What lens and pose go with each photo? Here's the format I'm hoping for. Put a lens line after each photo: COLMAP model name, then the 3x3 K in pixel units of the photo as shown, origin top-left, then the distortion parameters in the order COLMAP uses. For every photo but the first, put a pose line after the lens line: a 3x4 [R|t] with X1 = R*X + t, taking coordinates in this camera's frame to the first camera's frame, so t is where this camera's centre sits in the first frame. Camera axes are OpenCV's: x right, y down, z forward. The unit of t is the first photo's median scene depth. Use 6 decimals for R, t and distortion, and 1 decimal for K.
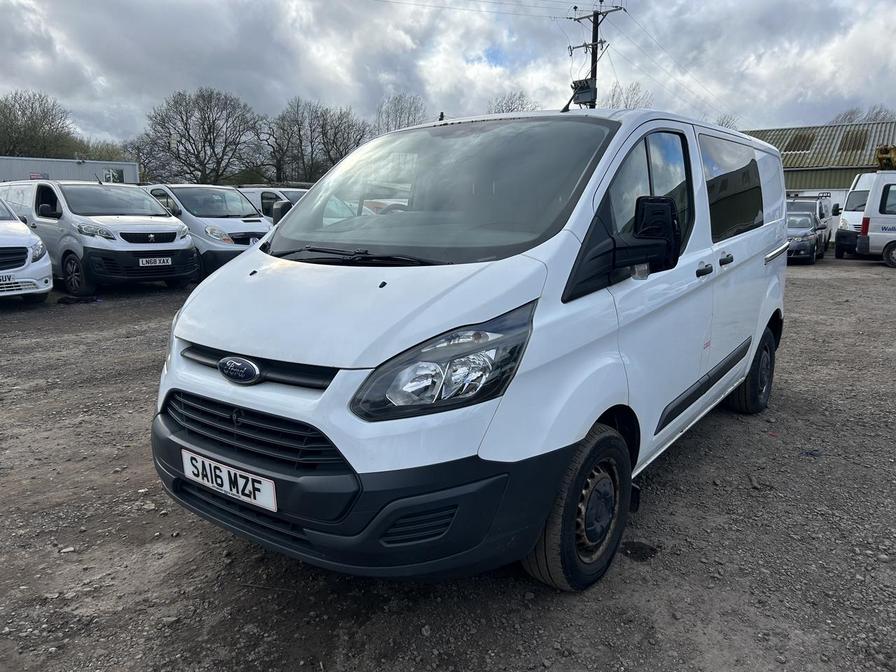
lens RADIAL K [[677.2, 0, 448.0], [0, 677.2, 336.0], [0, 0, 1]] dist [0.016342, -0.008056]
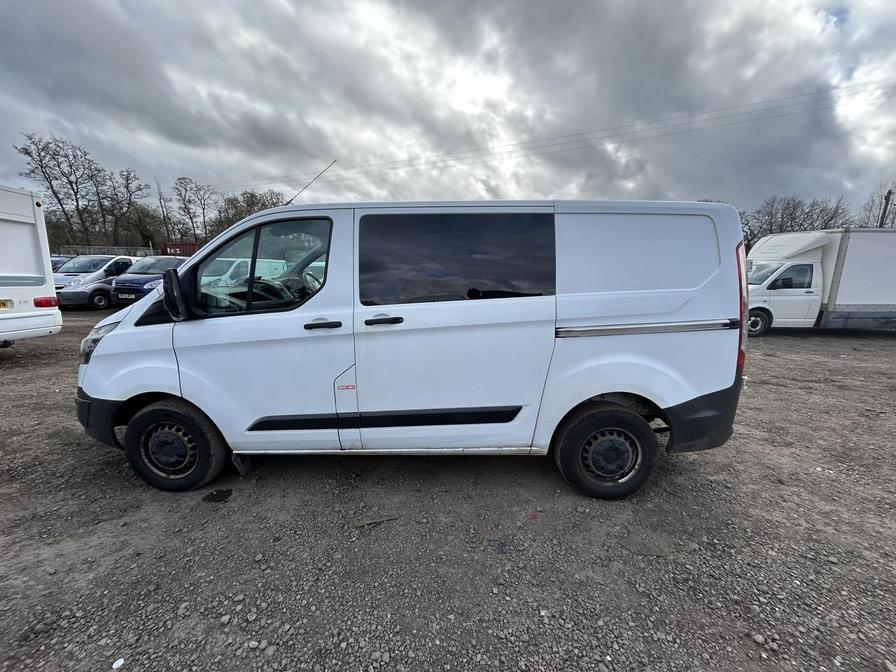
lens RADIAL K [[363.4, 0, 449.2], [0, 363.4, 338.0], [0, 0, 1]] dist [-0.000139, 0.000003]
pose [[0.584587, 0.145968, -0.798092, 0.998424], [-0.152846, 0.985883, 0.068358, -0.147532], [0.796804, 0.082025, 0.598645, 0.743105]]
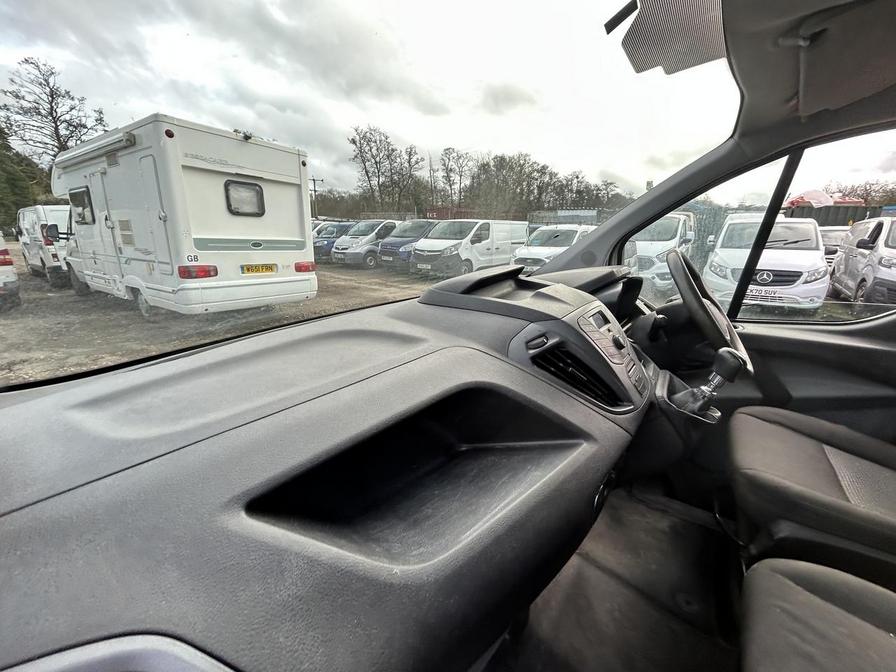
lens RADIAL K [[363.4, 0, 449.2], [0, 363.4, 338.0], [0, 0, 1]] dist [-0.000139, 0.000003]
pose [[0.019069, 0.275501, -0.961112, 0.192691], [-0.193648, 0.944101, 0.266783, -0.177768], [0.980886, 0.181030, 0.071353, 0.844411]]
